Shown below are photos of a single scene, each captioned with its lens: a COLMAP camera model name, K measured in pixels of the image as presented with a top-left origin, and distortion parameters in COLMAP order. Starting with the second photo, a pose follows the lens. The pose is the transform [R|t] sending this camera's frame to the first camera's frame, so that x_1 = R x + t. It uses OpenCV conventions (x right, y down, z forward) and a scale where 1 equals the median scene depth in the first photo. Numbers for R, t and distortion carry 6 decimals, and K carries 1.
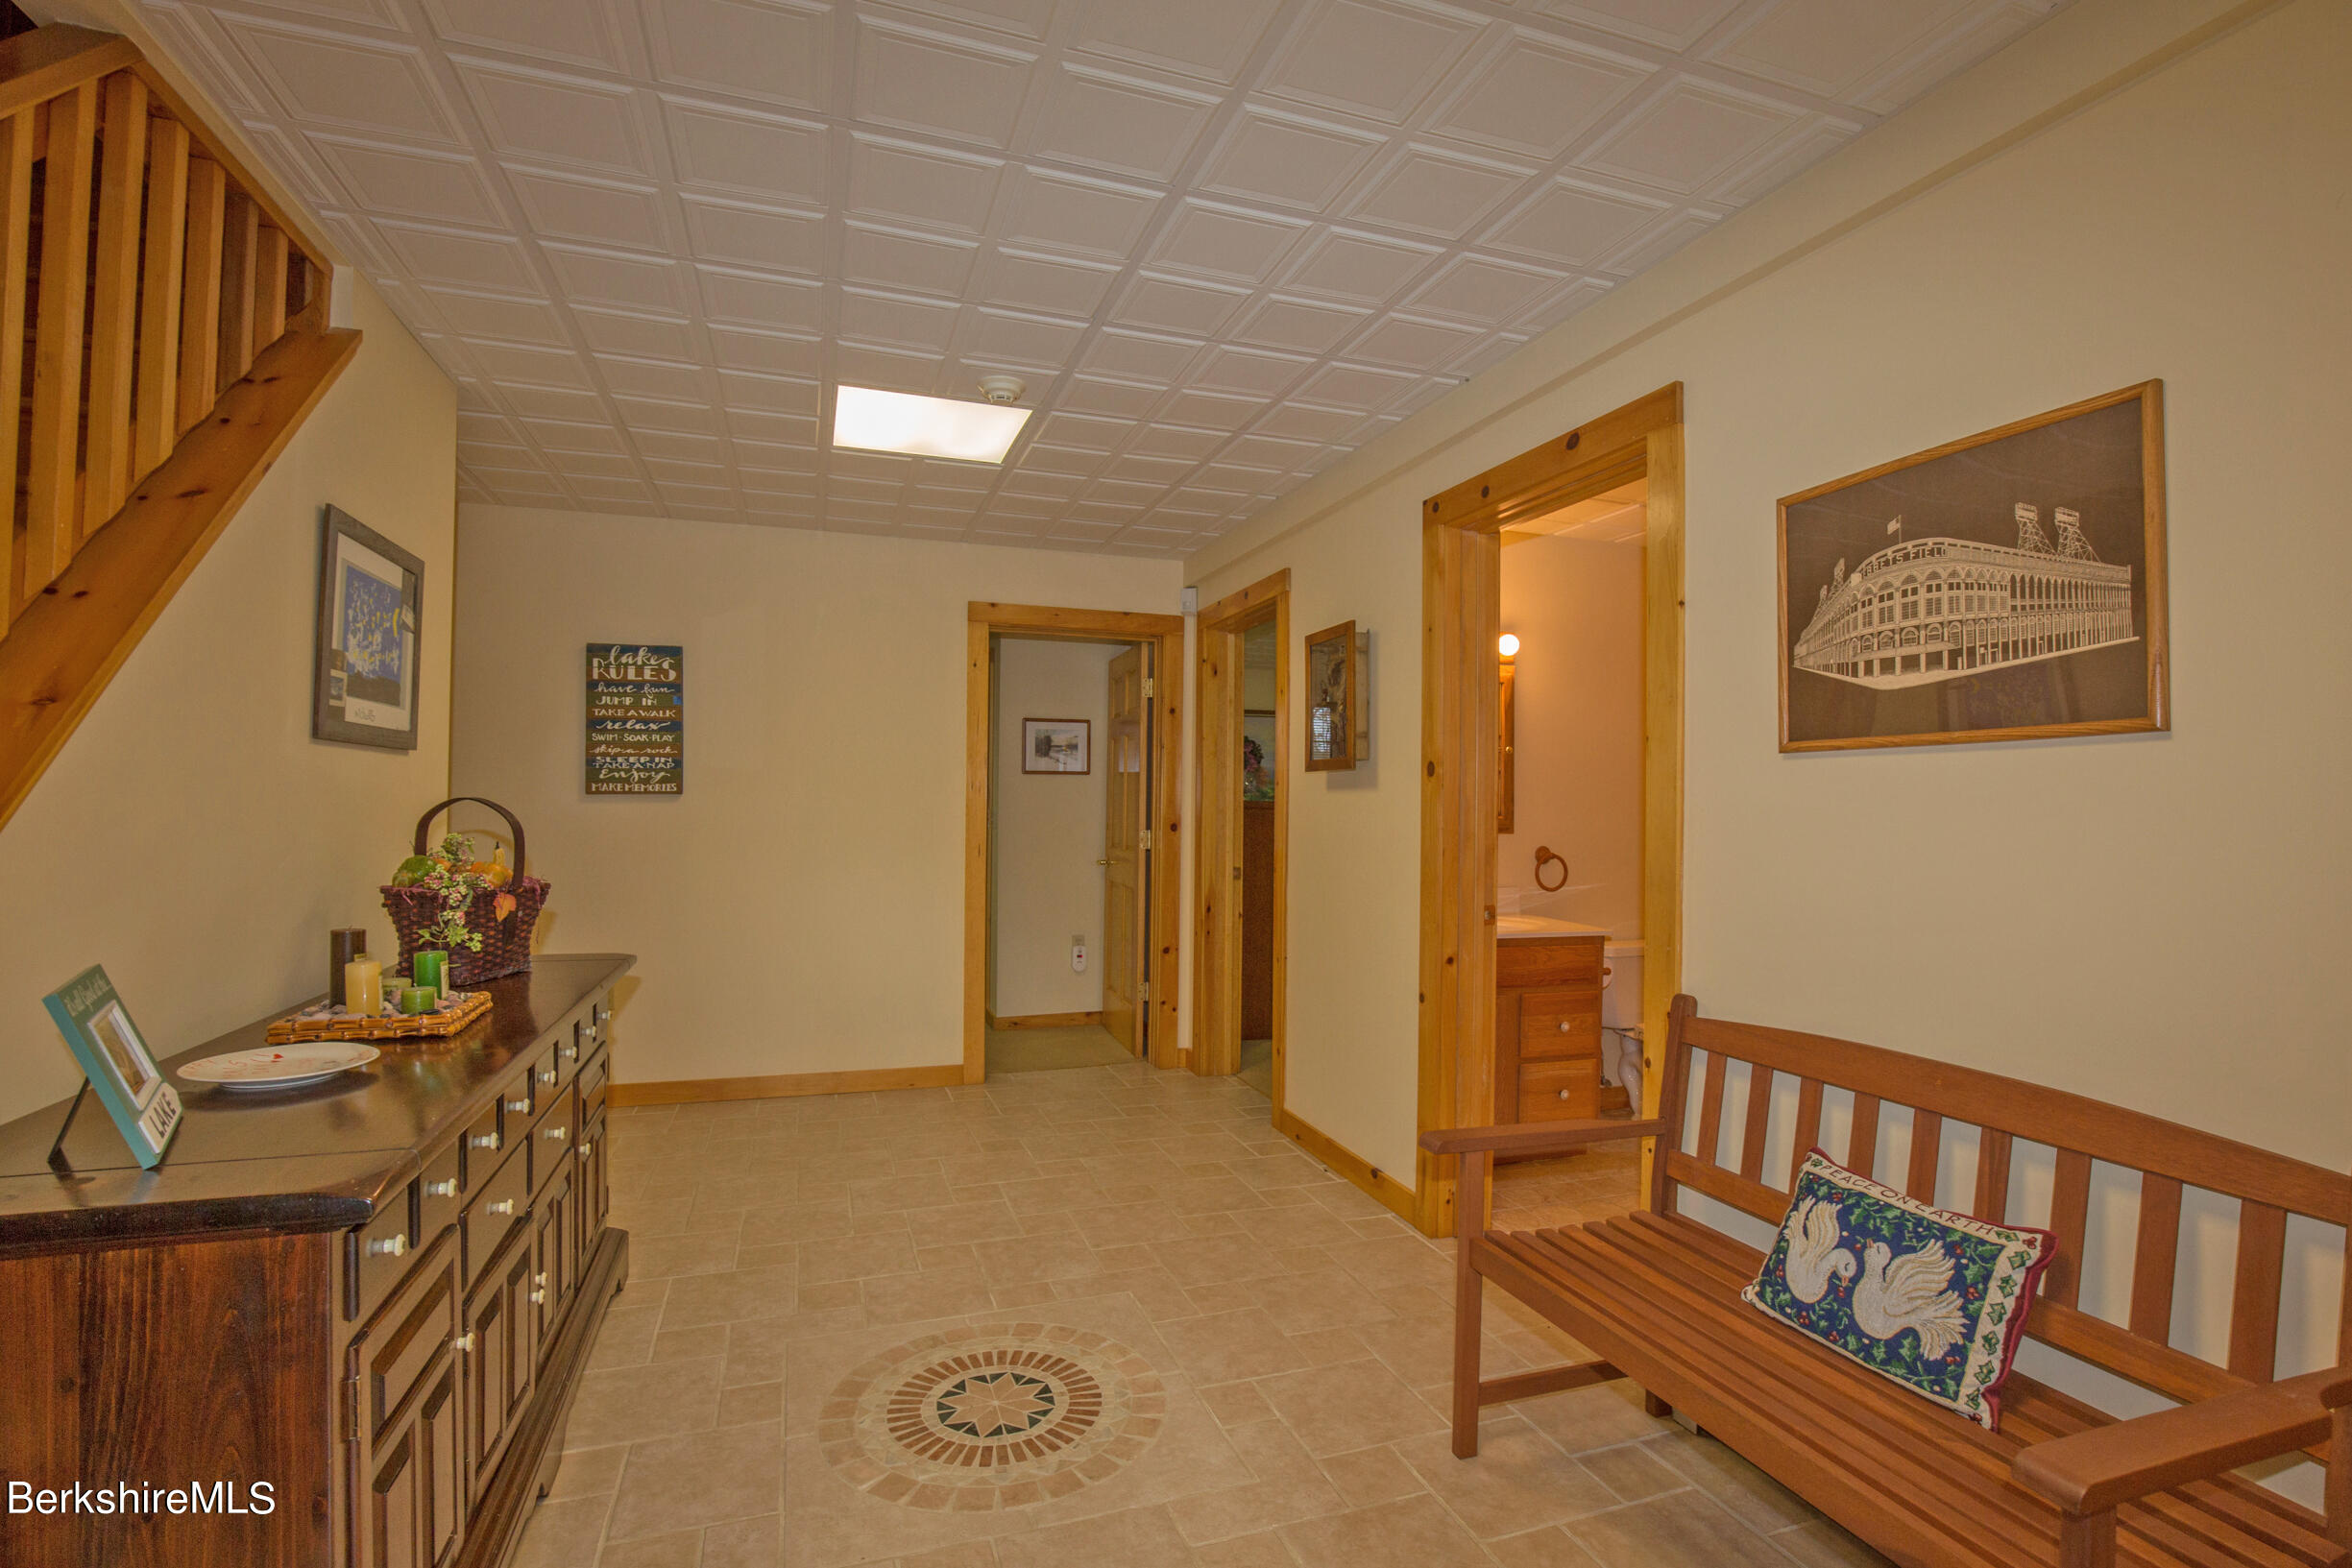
lens RADIAL K [[1079.7, 0, 1176.2], [0, 1079.7, 785.7], [0, 0, 1]] dist [-0.033826, 0.005166]
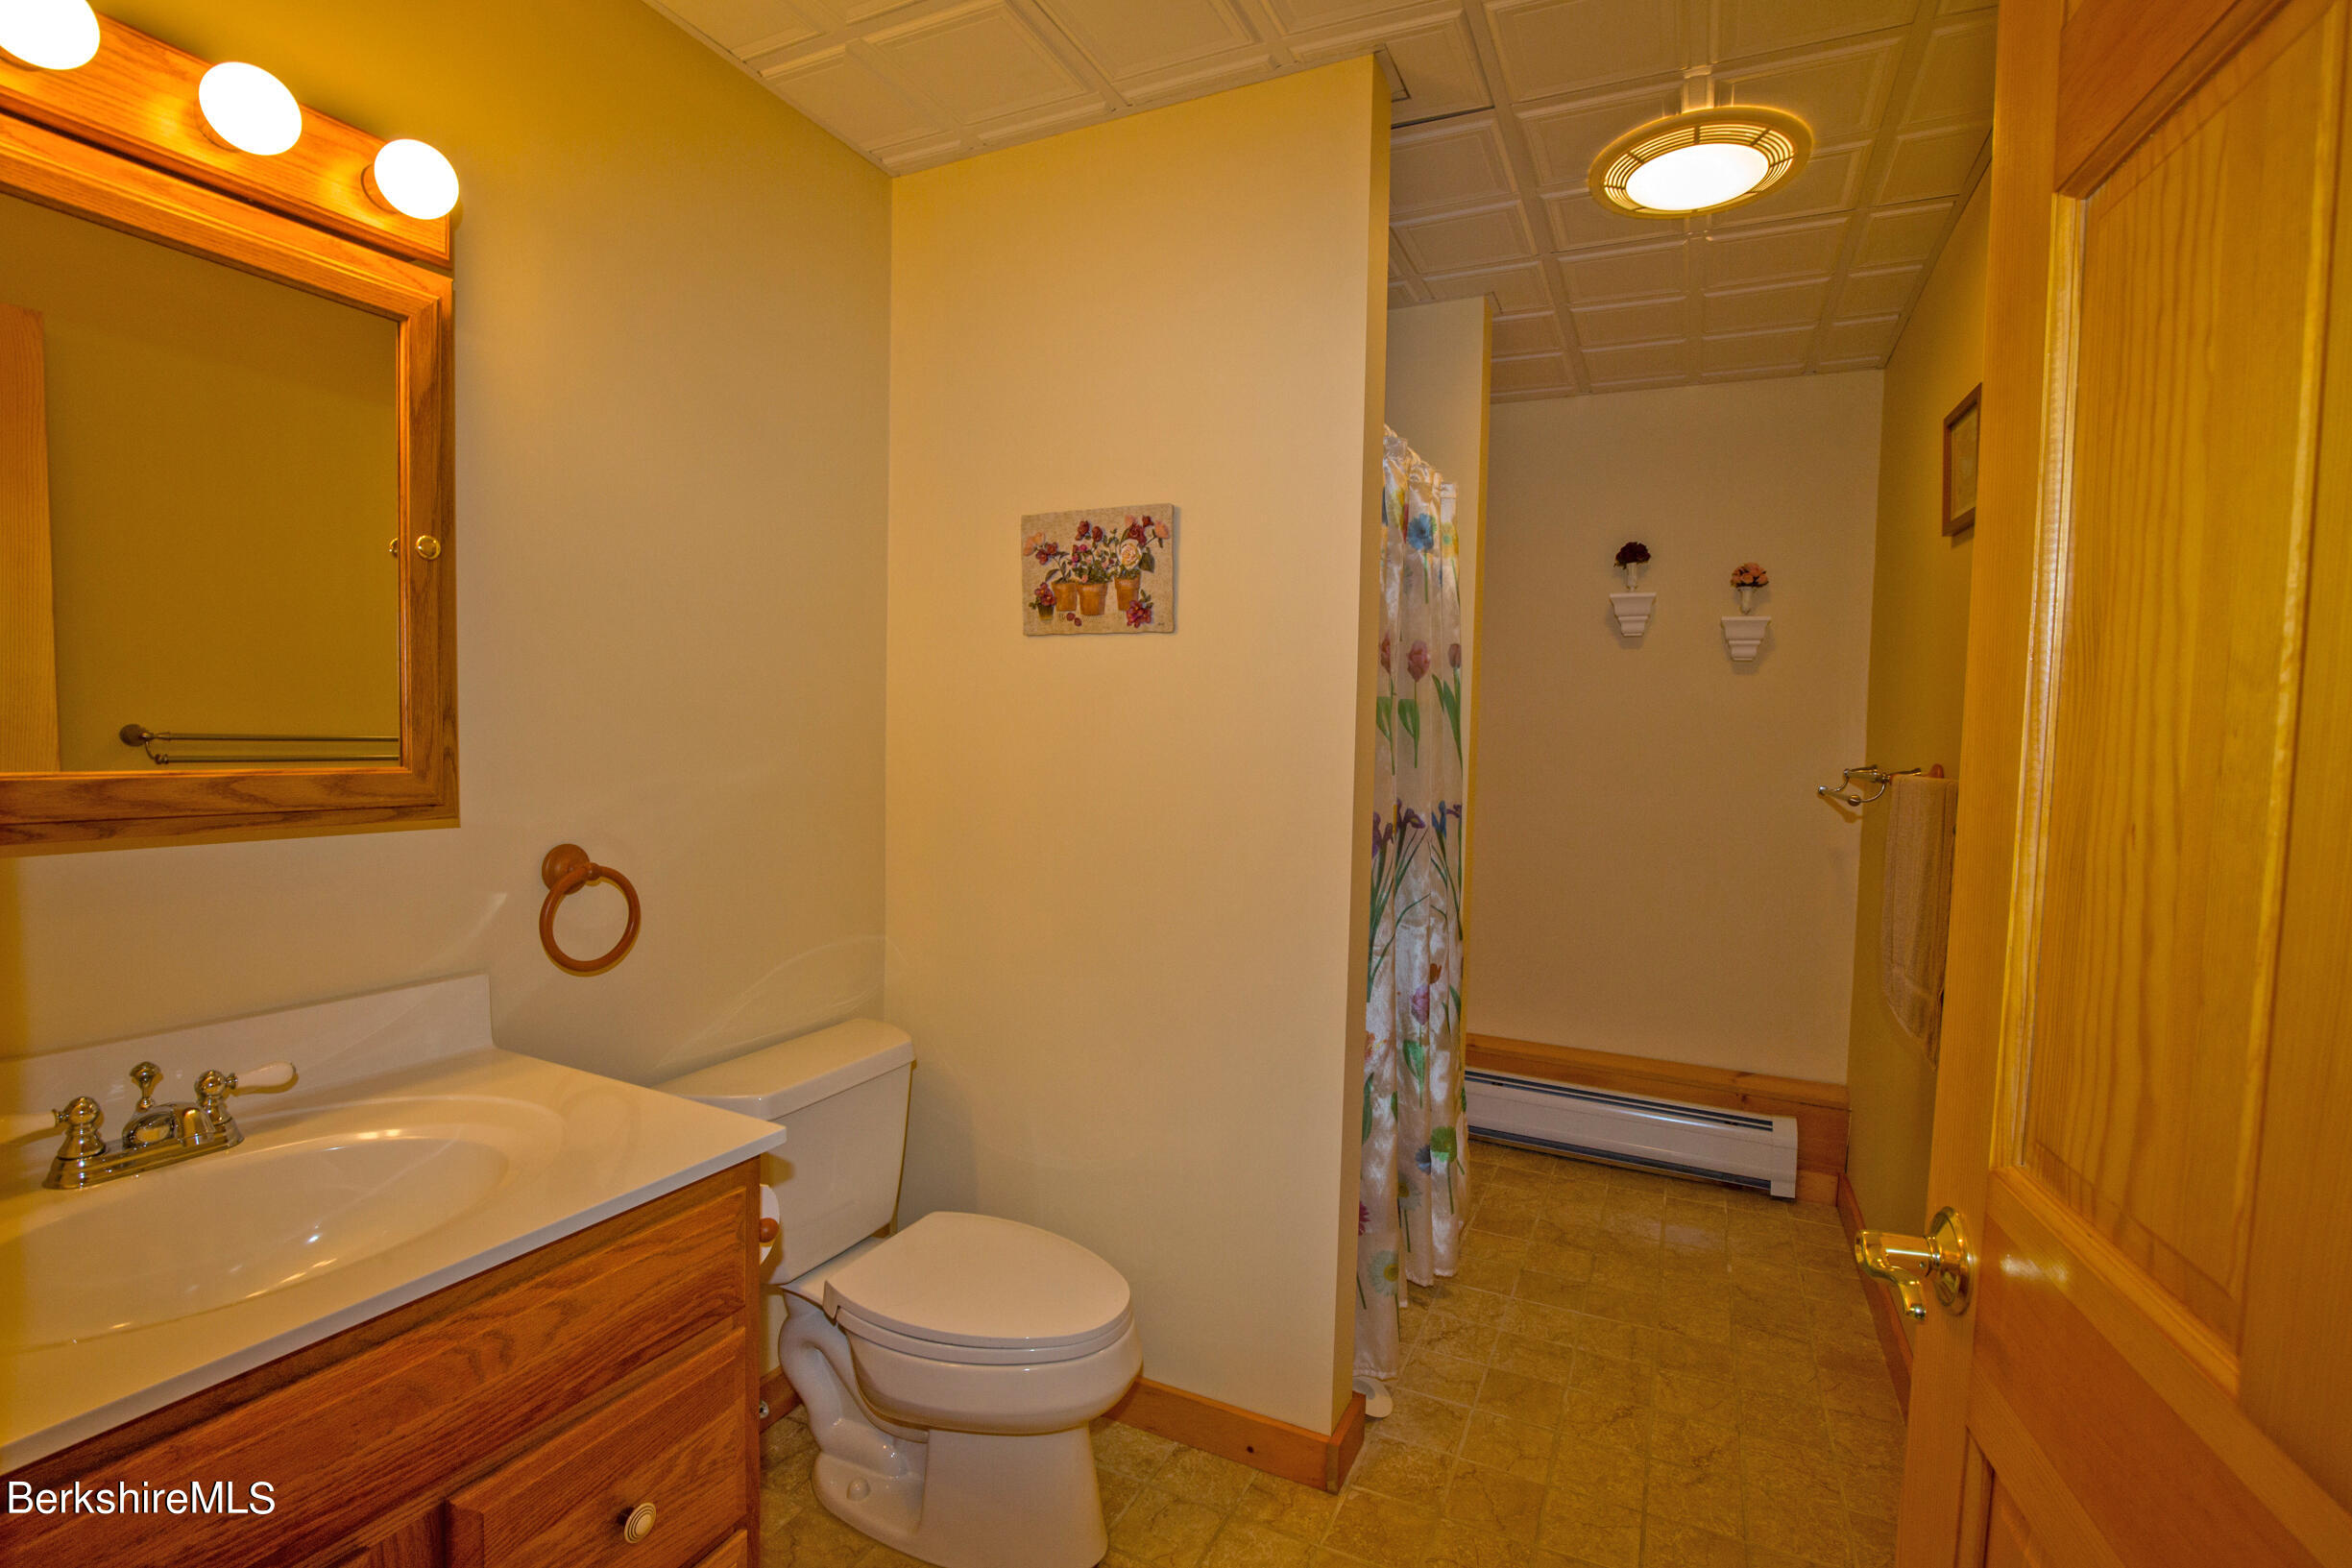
lens RADIAL K [[1079.7, 0, 1179.6], [0, 1079.7, 788.2], [0, 0, 1]] dist [-0.033826, 0.005166]
pose [[0.692666, -0.029529, 0.720654, 0.236060], [-0.027079, 0.997392, 0.066897, 0.008351], [-0.720750, -0.065852, 0.690060, 0.633753]]
